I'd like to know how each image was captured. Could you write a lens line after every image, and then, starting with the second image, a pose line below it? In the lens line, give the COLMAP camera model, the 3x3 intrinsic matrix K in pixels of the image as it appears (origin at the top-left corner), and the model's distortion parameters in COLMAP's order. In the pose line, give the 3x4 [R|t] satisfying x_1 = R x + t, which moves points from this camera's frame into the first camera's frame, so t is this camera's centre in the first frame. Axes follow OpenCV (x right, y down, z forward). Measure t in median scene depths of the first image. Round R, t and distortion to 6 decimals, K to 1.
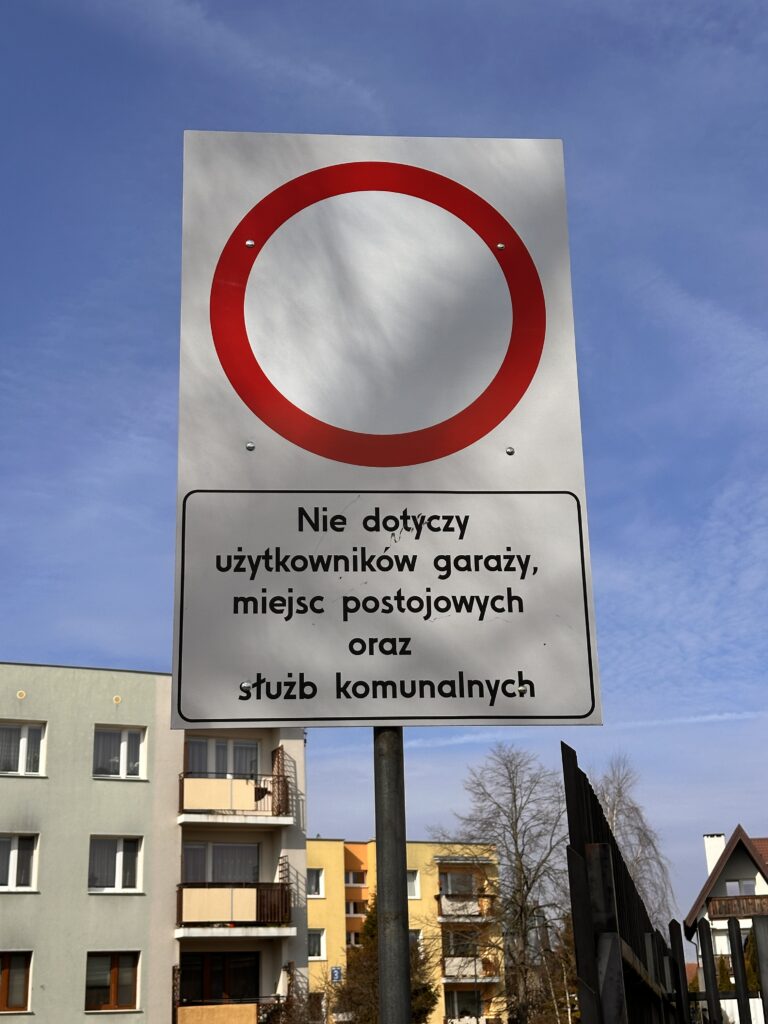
lens RADIAL K [[1427.6, 0, 383.0], [0, 1427.6, 511.1], [0, 0, 1]] dist [0.131954, 0.000000]
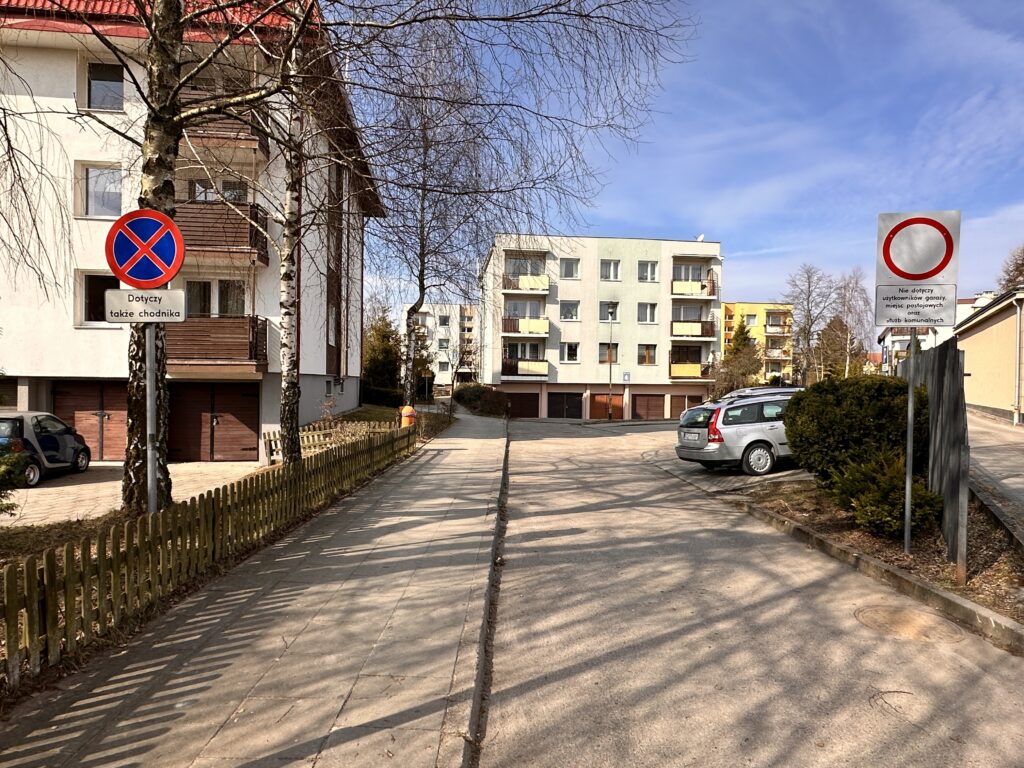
lens RADIAL K [[620.7, 0, 508.5], [0, 620.7, 388.2], [0, 0, 1]] dist [-0.001761, -0.003840]
pose [[0.946164, 0.049262, -0.319916, -0.052414], [0.069960, 0.933867, 0.350711, -0.043953], [0.316036, -0.354212, 0.880145, -0.131225]]
